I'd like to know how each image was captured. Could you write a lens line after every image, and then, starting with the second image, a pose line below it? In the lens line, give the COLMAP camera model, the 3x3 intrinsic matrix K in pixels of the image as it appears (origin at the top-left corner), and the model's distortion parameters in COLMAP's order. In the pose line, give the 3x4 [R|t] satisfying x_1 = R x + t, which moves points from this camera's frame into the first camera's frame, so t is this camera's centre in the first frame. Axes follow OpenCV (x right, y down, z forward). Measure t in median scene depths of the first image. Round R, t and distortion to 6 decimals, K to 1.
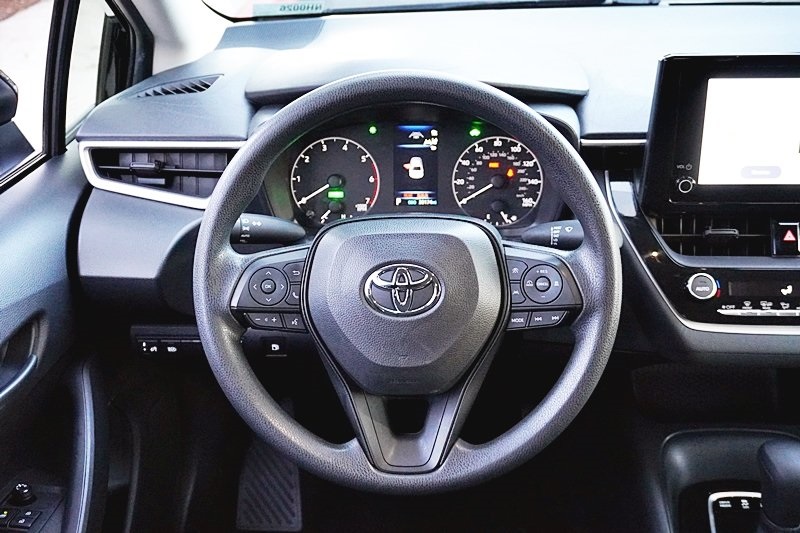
lens RADIAL K [[917.2, 0, 393.5], [0, 917.2, 272.8], [0, 0, 1]] dist [0.031925, 0.000000]
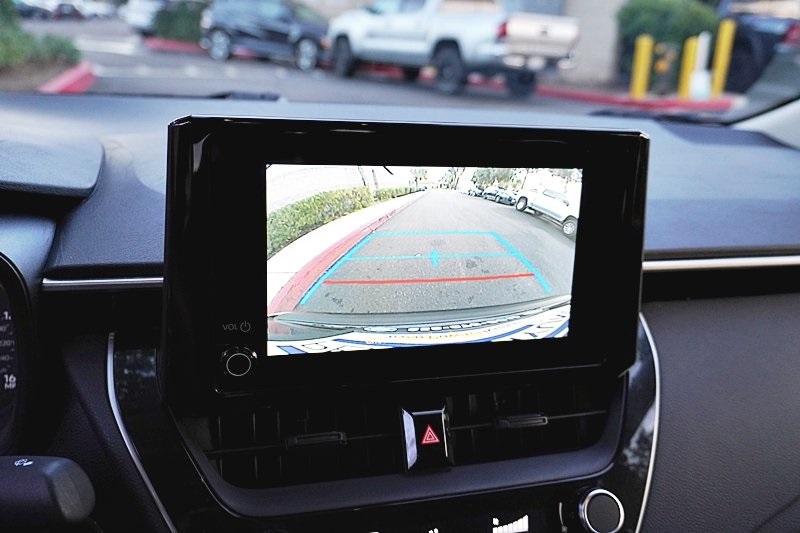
lens RADIAL K [[703.2, 0, 393.2], [0, 703.2, 265.1], [0, 0, 1]] dist [-0.002406, 0.040342]
pose [[0.949493, -0.024918, 0.312799, 0.276151], [0.062351, 0.991947, -0.110244, -0.100270], [-0.307533, 0.124179, 0.943400, 0.586786]]
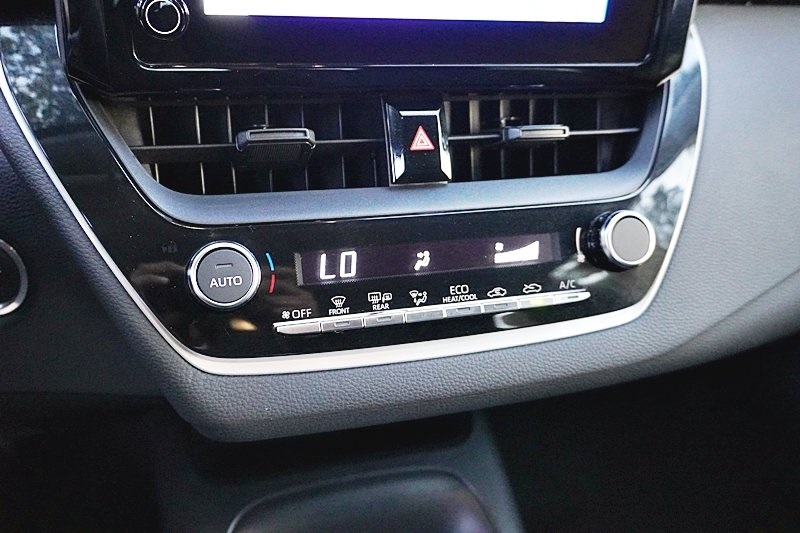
lens RADIAL K [[703.2, 0, 393.2], [0, 703.2, 270.7], [0, 0, 1]] dist [-0.002406, 0.040342]
pose [[0.943991, -0.093854, 0.316342, 0.304140], [0.054349, 0.989827, 0.131486, -0.022855], [-0.325464, -0.106928, 0.939489, 0.681007]]
